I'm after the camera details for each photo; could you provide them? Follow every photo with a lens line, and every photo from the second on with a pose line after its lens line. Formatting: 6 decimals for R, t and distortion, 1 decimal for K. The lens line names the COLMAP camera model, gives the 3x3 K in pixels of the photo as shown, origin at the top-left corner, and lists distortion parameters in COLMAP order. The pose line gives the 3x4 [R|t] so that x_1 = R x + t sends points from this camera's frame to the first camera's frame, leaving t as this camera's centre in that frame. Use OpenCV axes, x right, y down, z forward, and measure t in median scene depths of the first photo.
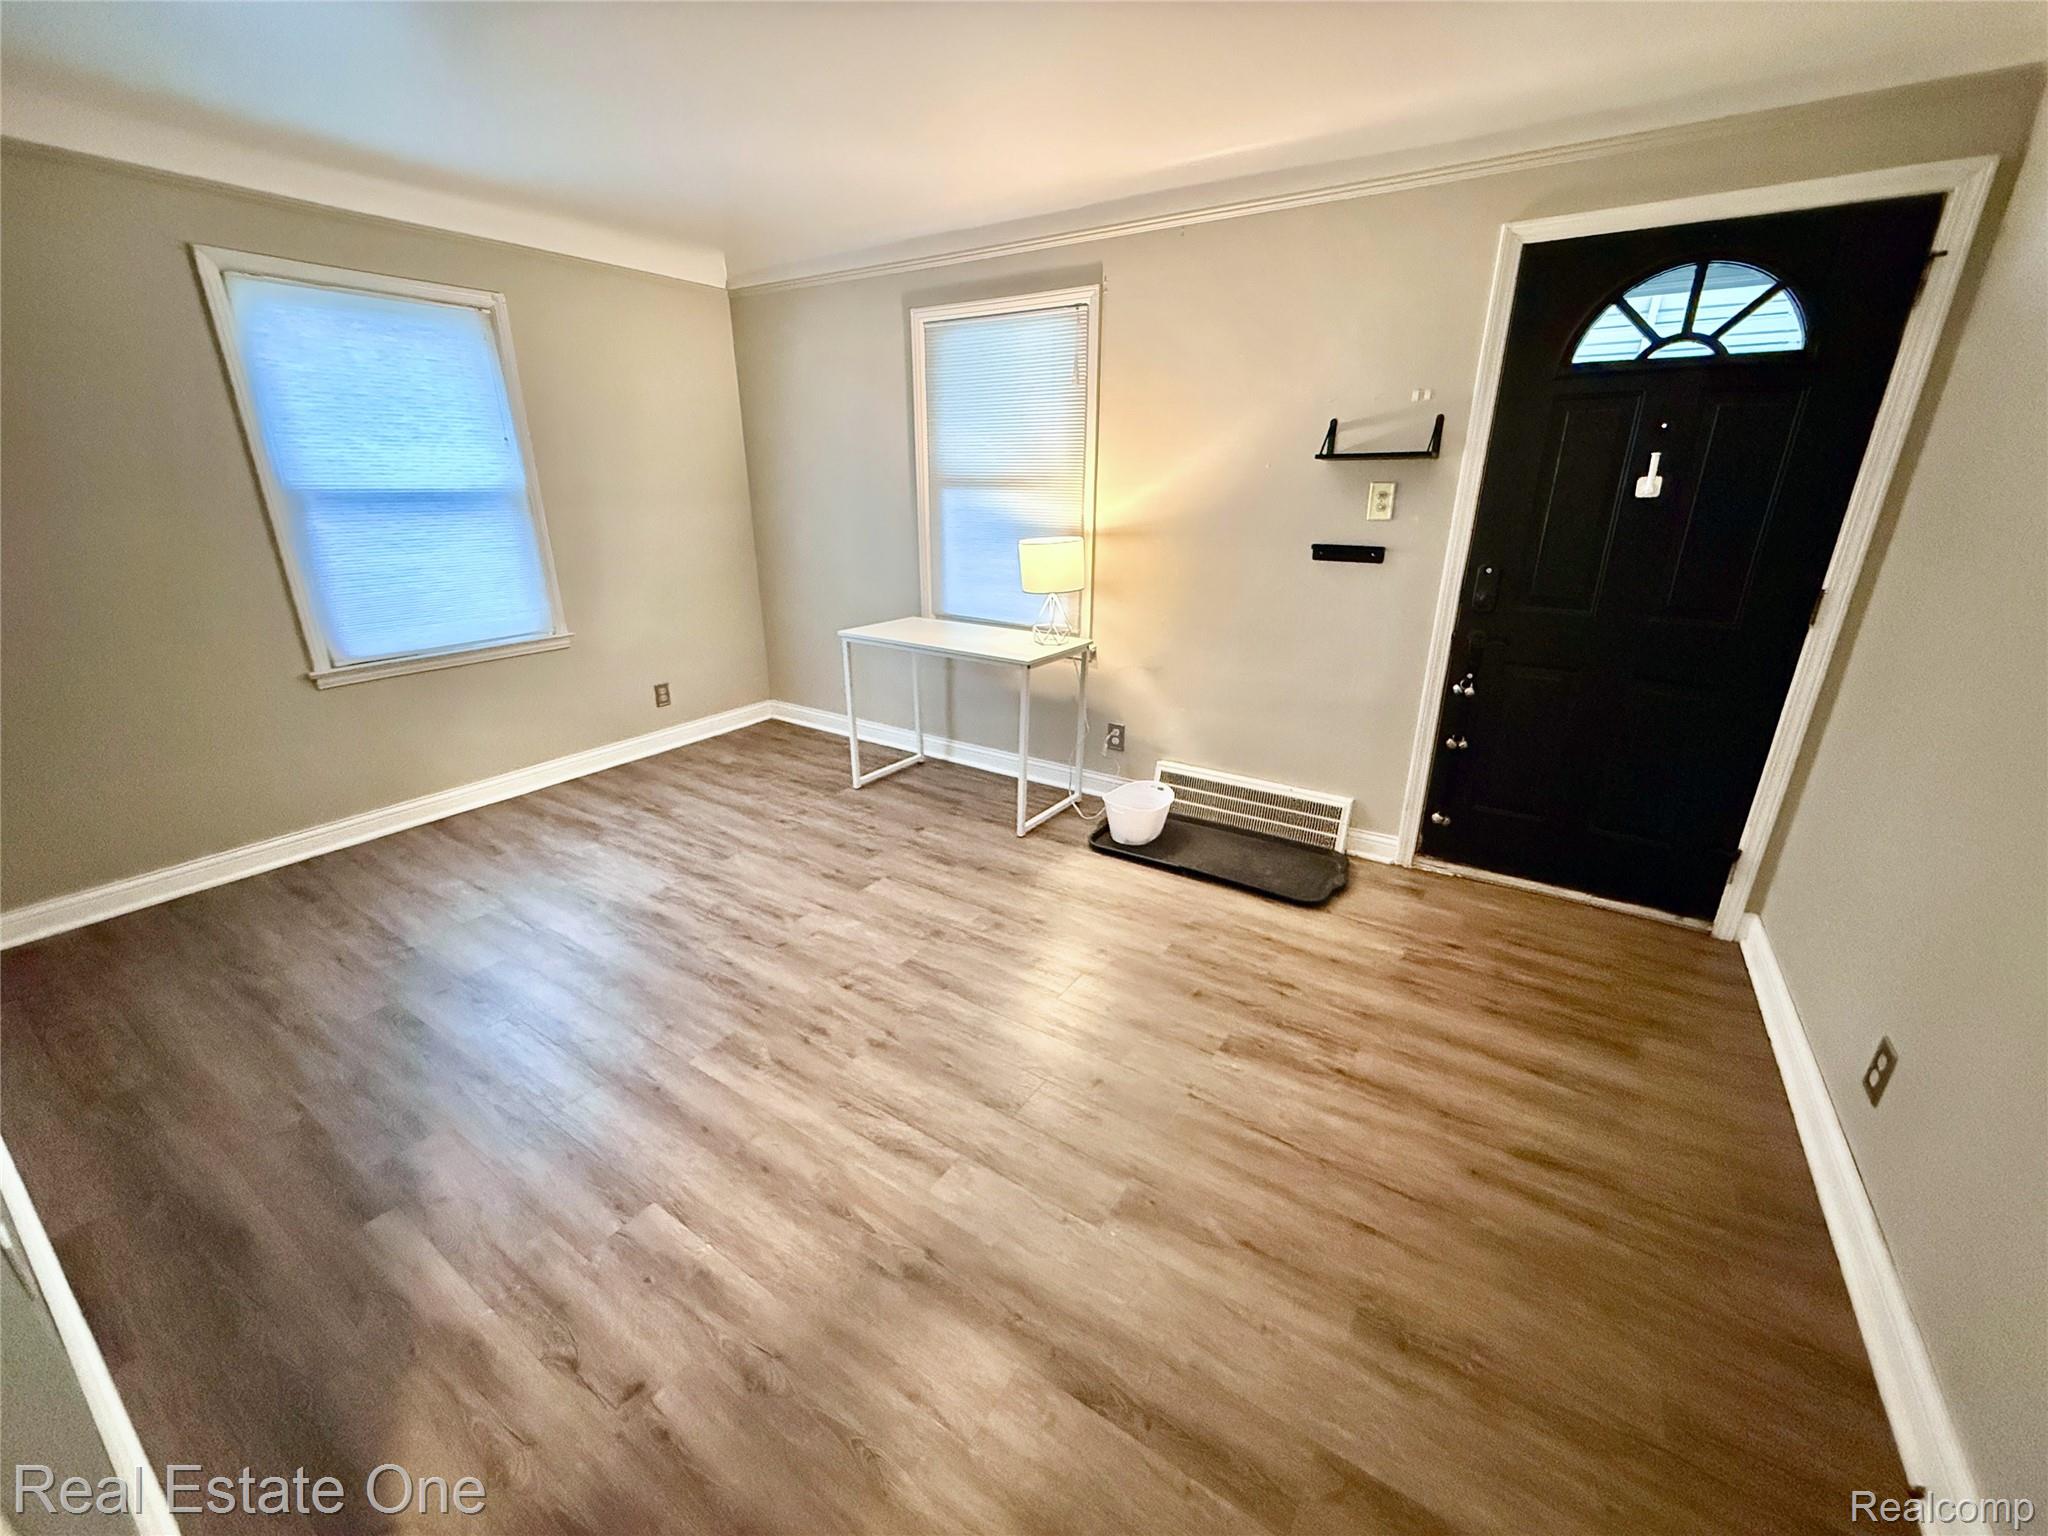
lens RADIAL K [[813.9, 0, 1027.4], [0, 813.9, 763.6], [0, 0, 1]] dist [-0.003054, 0.000368]
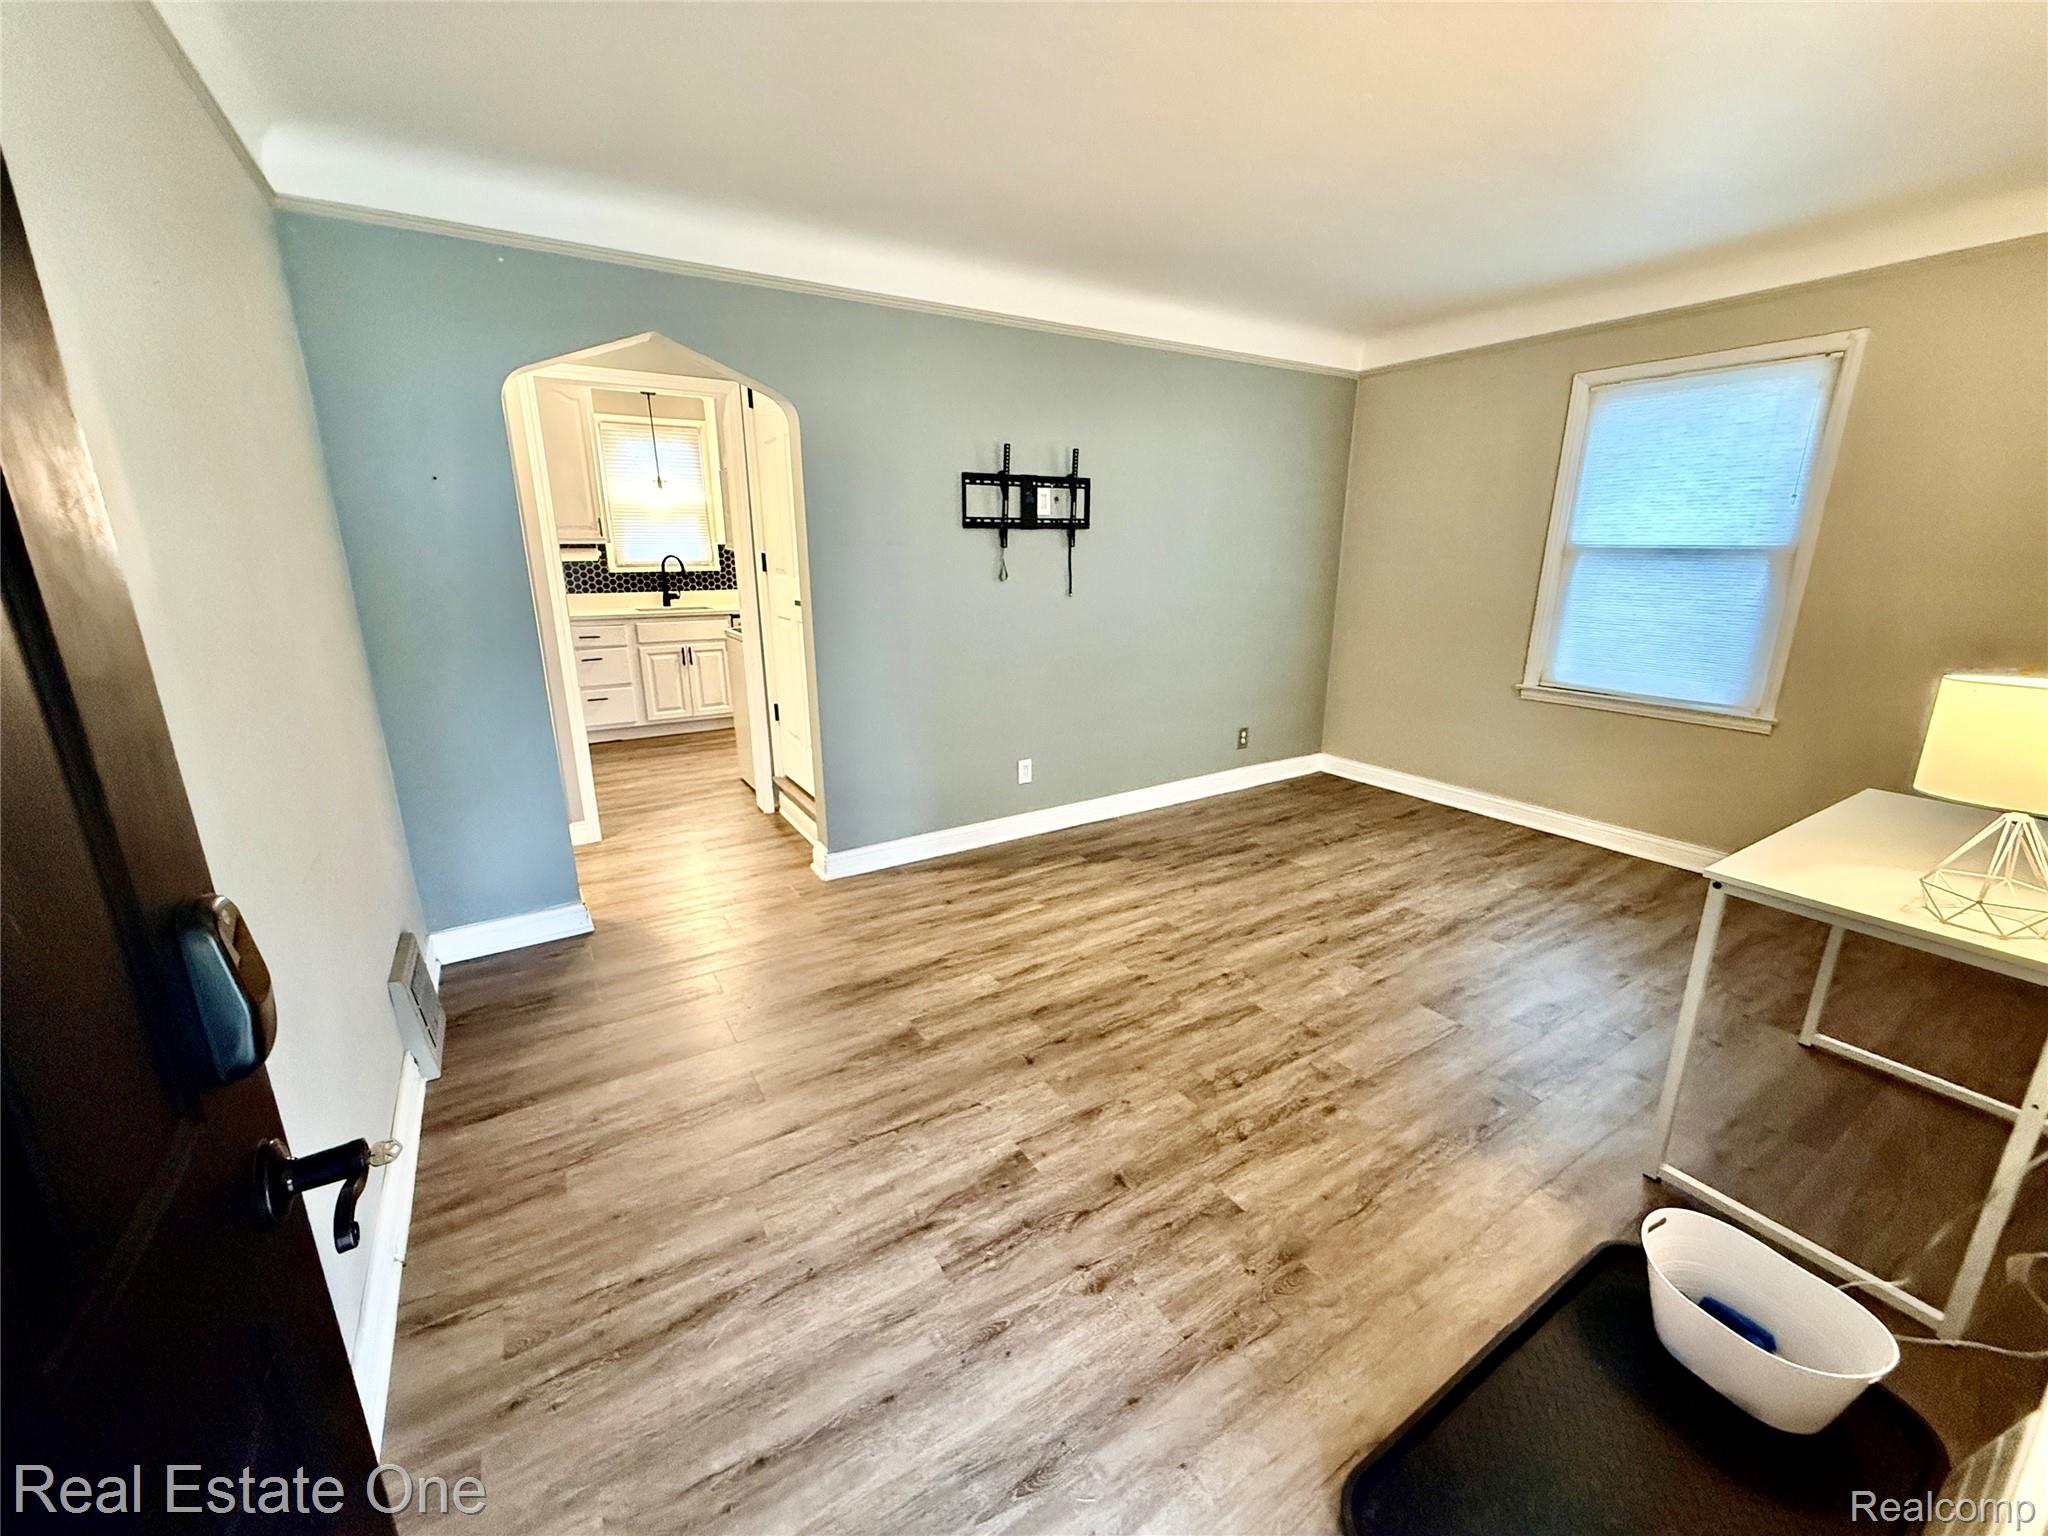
lens RADIAL K [[813.9, 0, 1018.8], [0, 813.9, 767.2], [0, 0, 1]] dist [-0.003054, 0.000368]
pose [[-0.417018, 0.240830, -0.876412, 0.700202], [-0.305370, 0.871080, 0.384667, -0.277125], [0.856064, 0.428043, -0.289713, 0.816026]]
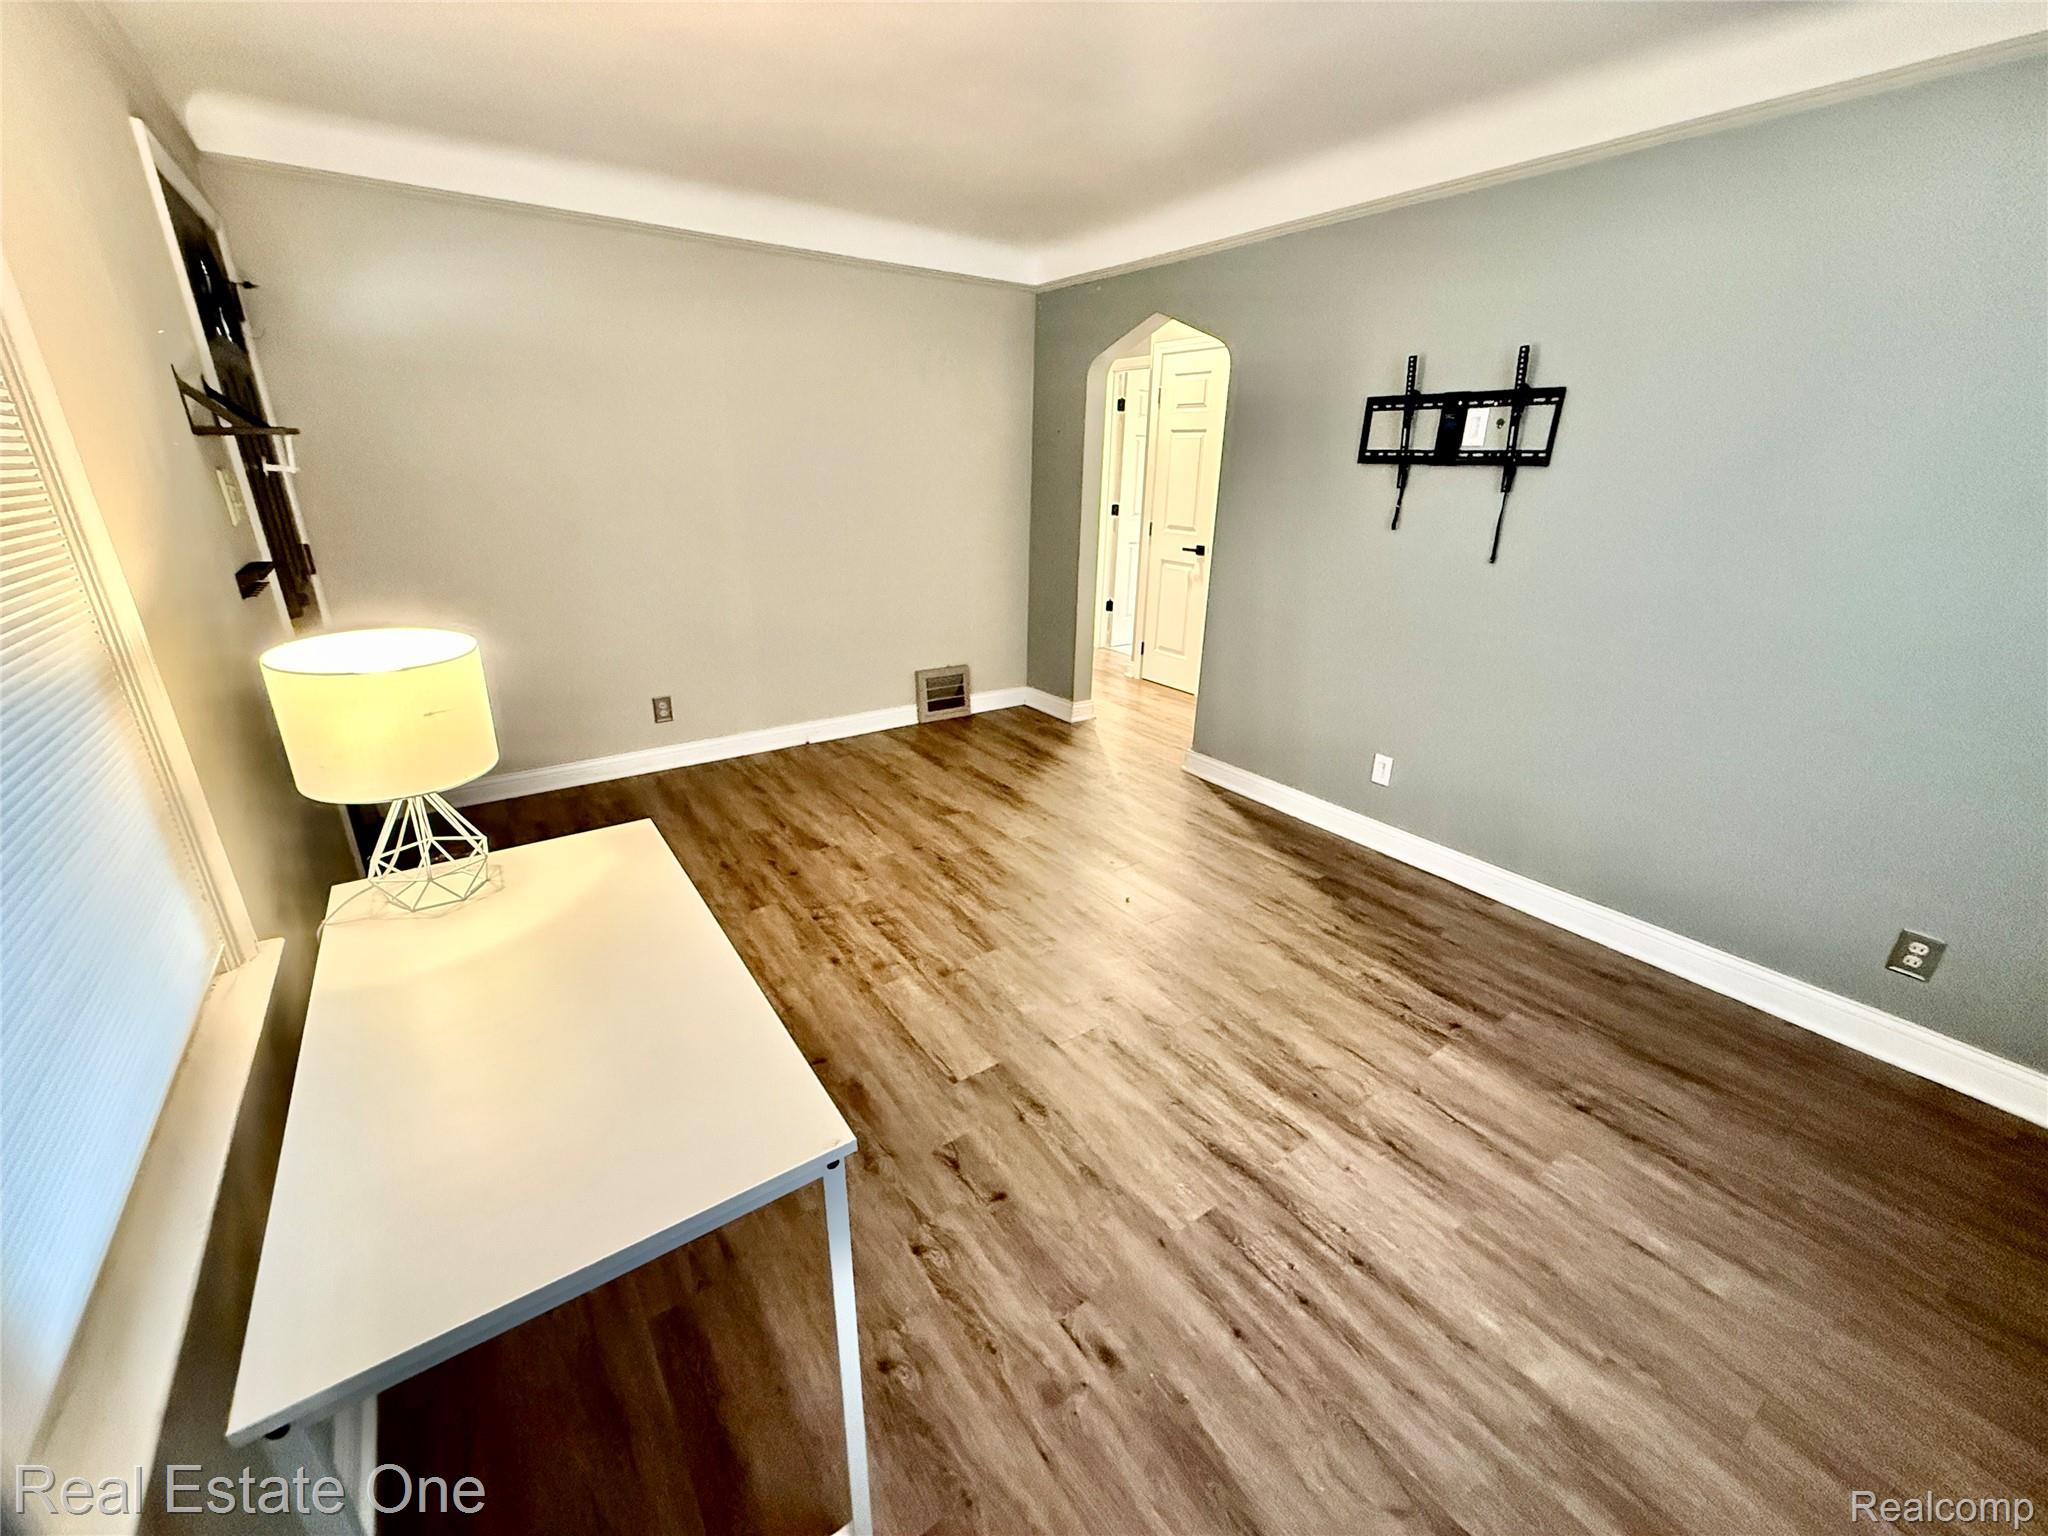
lens RADIAL K [[813.9, 0, 1029.4], [0, 813.9, 770.3], [0, 0, 1]] dist [-0.003054, 0.000368]
pose [[-0.932467, -0.144797, 0.330967, -0.446144], [0.104504, 0.768870, 0.630808, -0.506398], [-0.345810, 0.622794, -0.701814, 1.394791]]
